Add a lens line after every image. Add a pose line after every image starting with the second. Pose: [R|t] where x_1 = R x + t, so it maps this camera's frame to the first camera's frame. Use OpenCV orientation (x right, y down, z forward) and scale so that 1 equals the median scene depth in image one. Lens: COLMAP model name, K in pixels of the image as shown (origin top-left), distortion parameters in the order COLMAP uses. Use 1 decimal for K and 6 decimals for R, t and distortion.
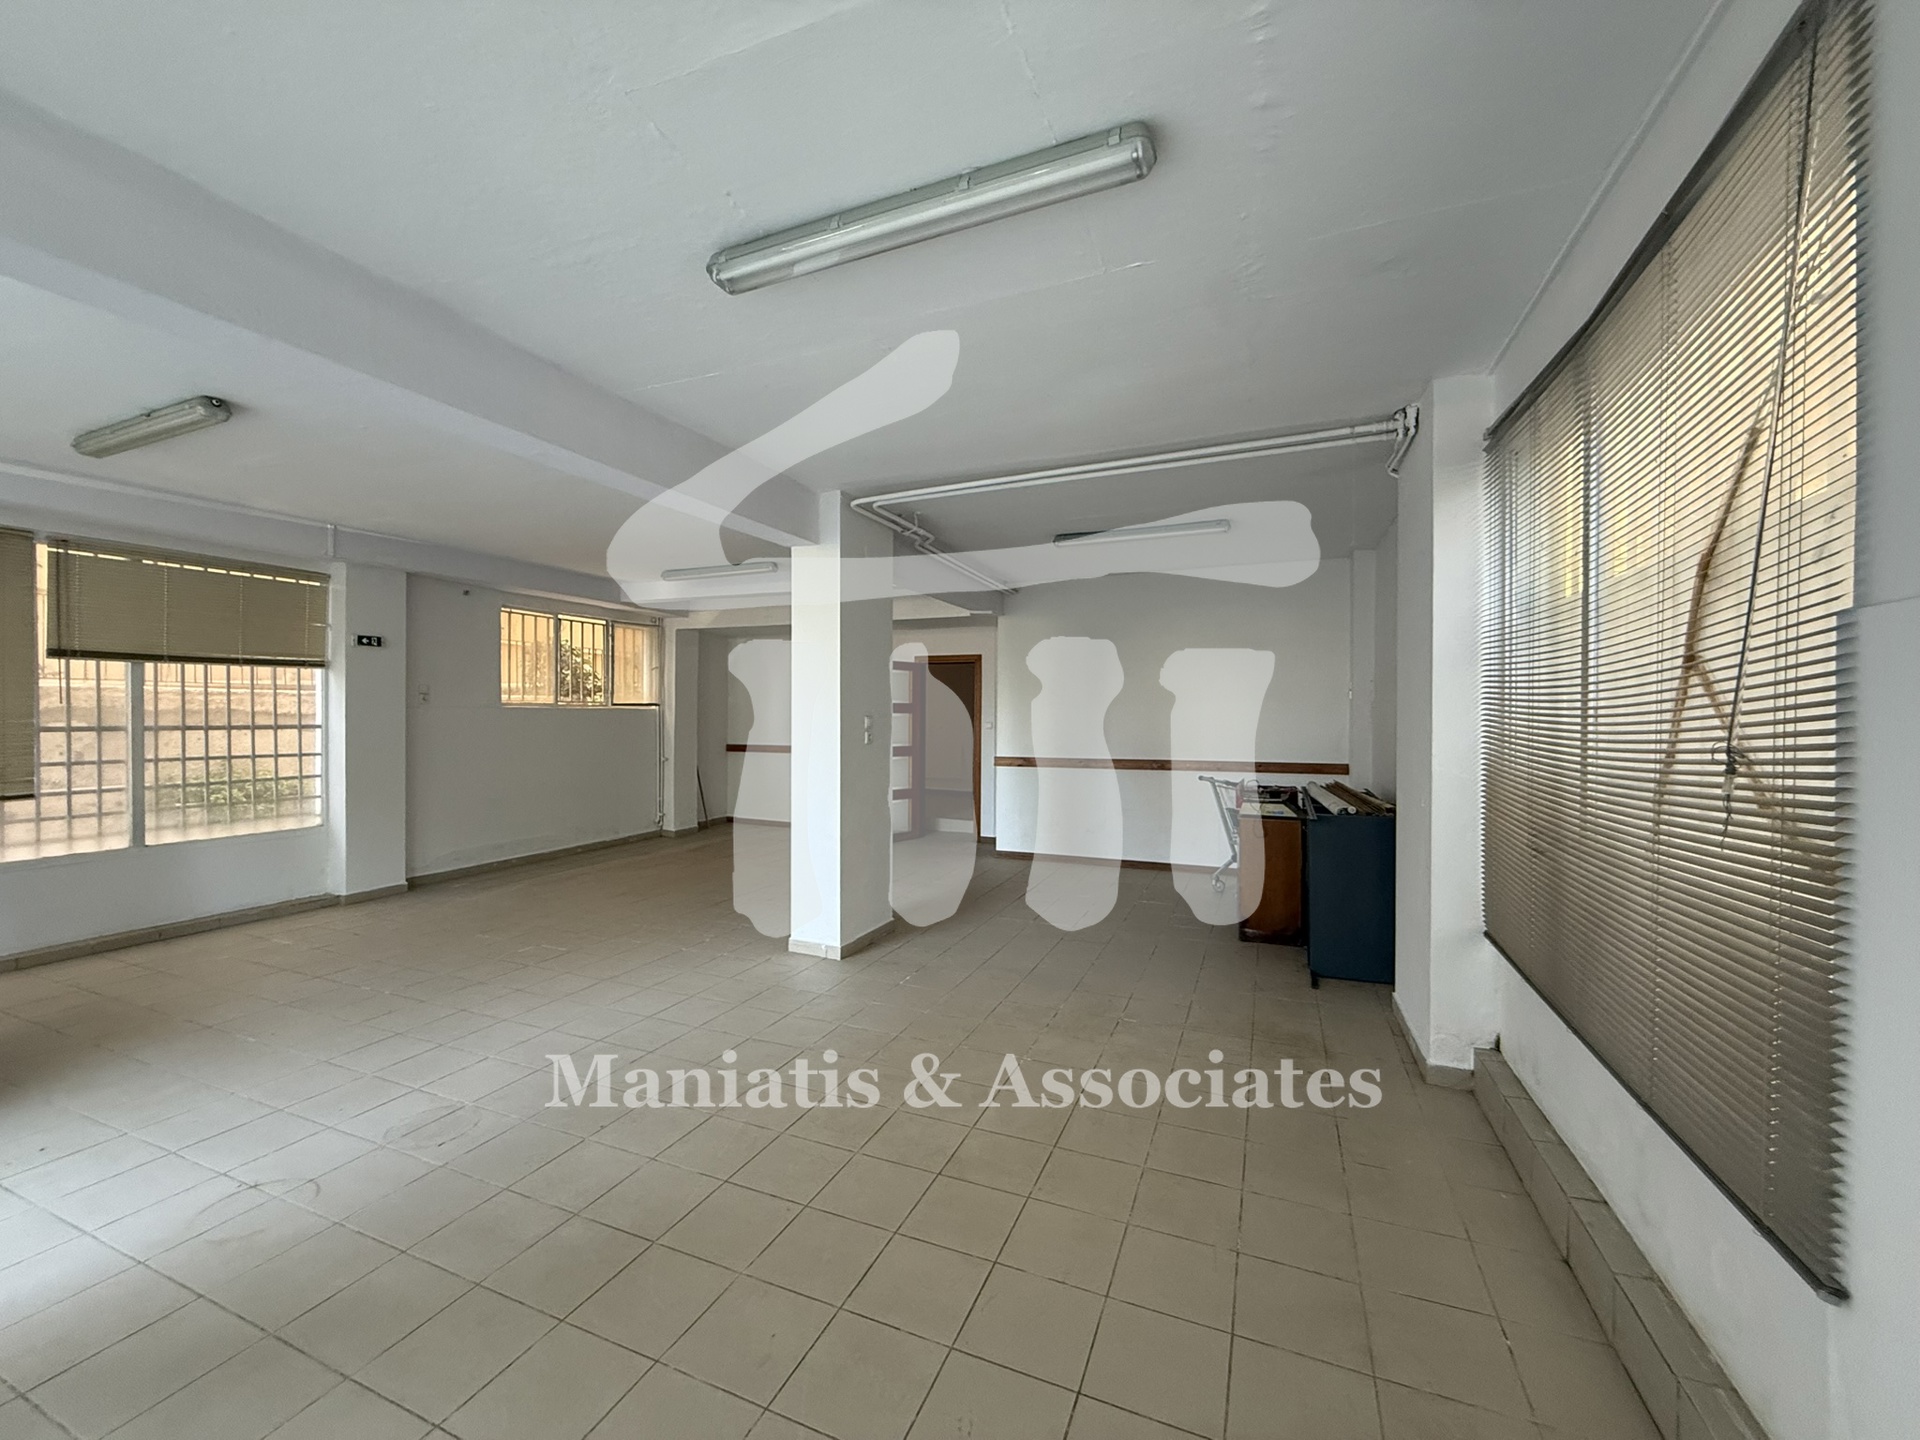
lens RADIAL K [[763.6, 0, 958.9], [0, 763.6, 724.5], [0, 0, 1]] dist [-0.001164, -0.000123]
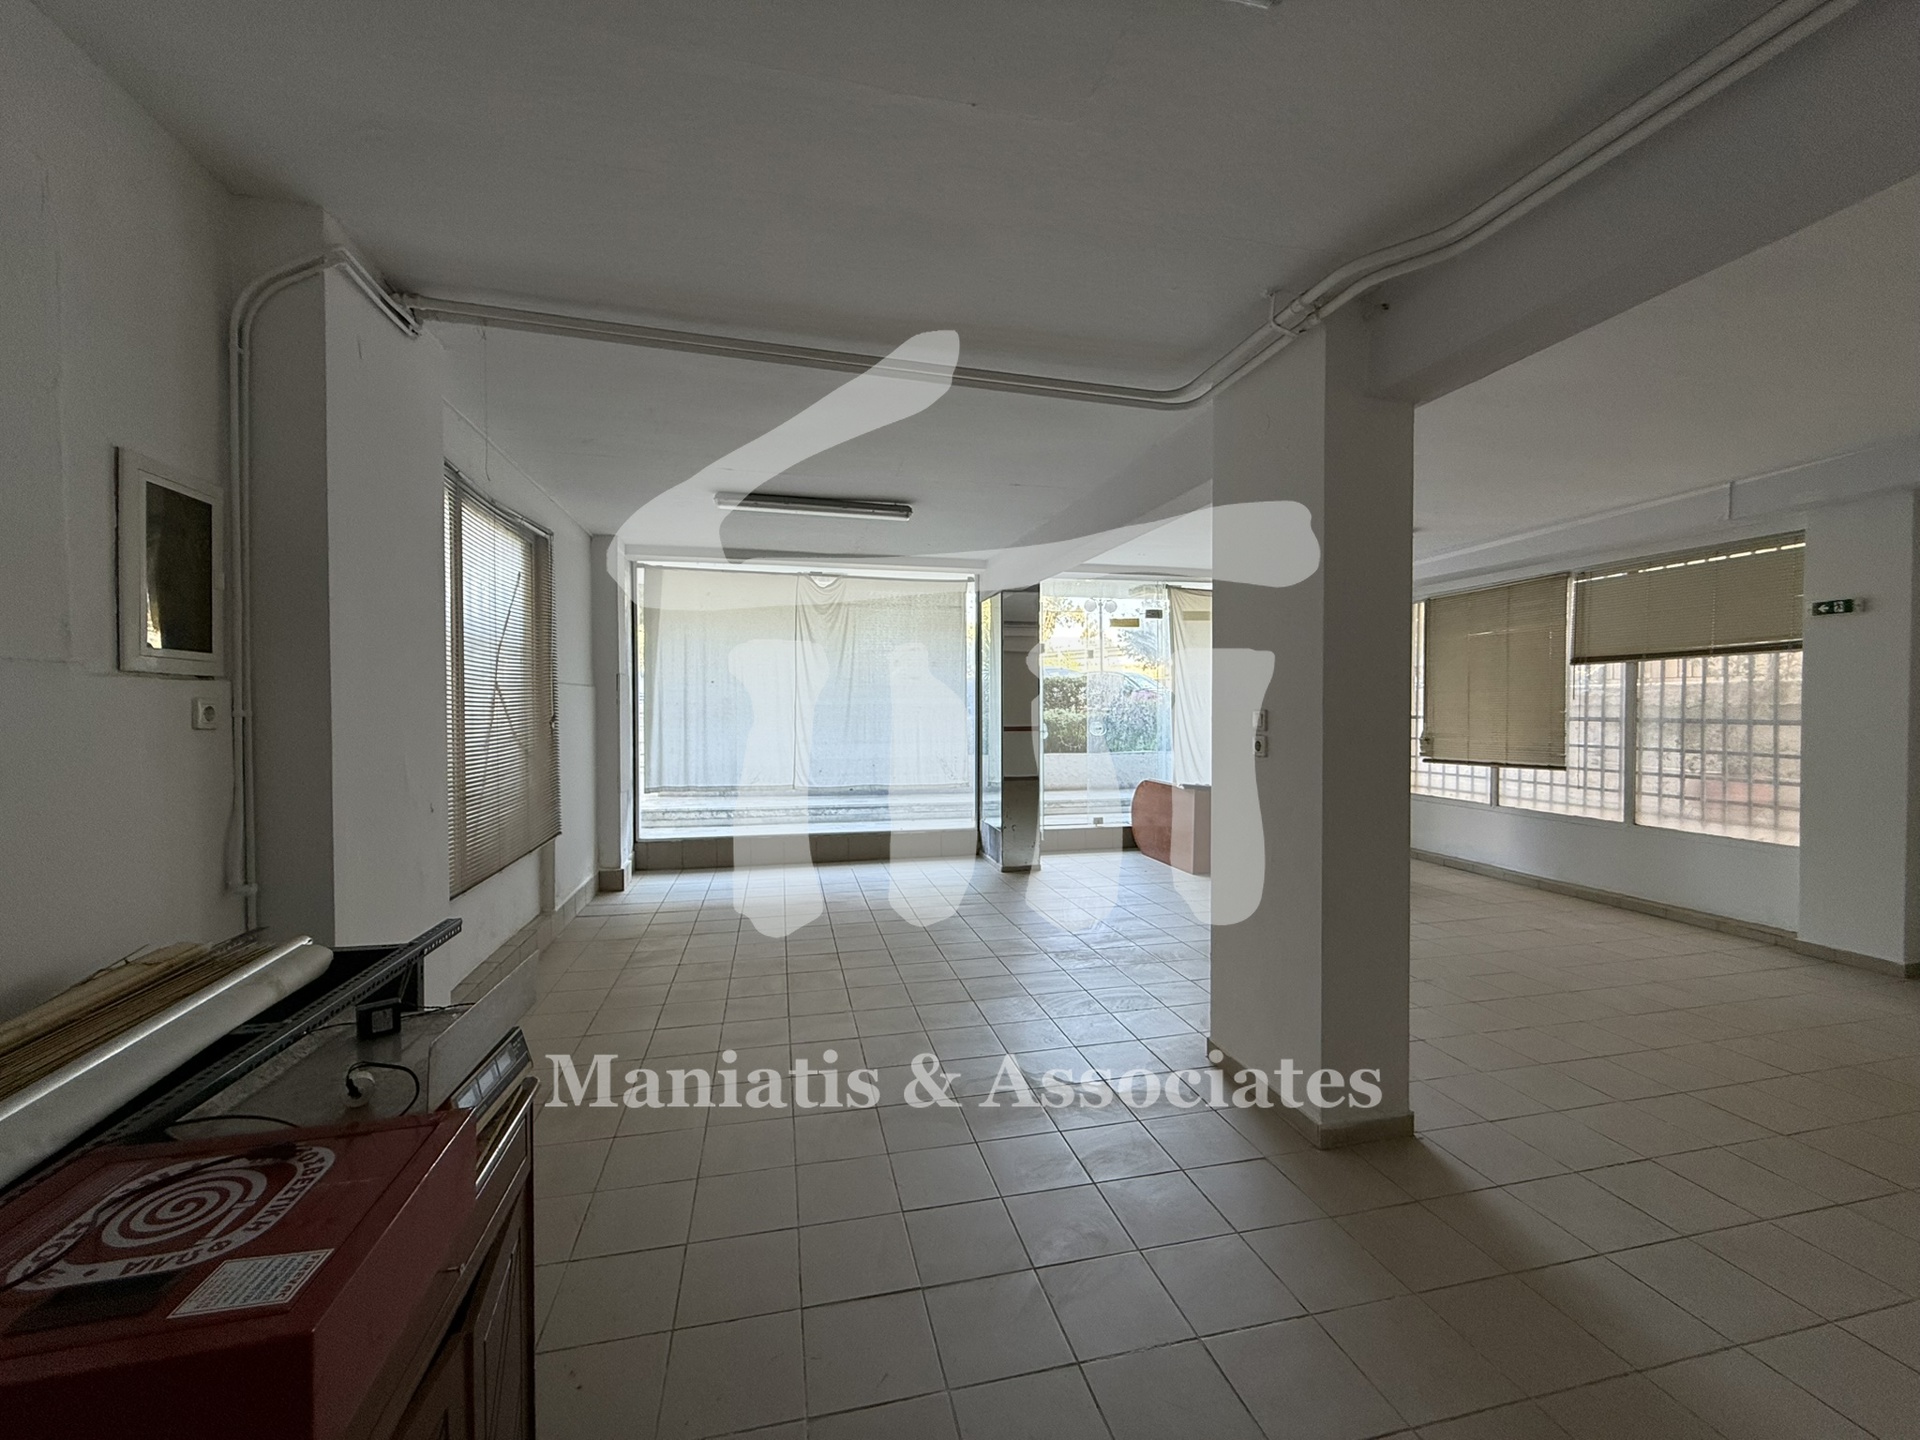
lens RADIAL K [[763.6, 0, 954.0], [0, 763.6, 718.9], [0, 0, 1]] dist [-0.001164, -0.000123]
pose [[-0.815432, 0.006989, -0.578811, 0.442537], [-0.009740, 0.999620, 0.025793, -0.017116], [0.578772, 0.026670, -0.815054, 1.448178]]
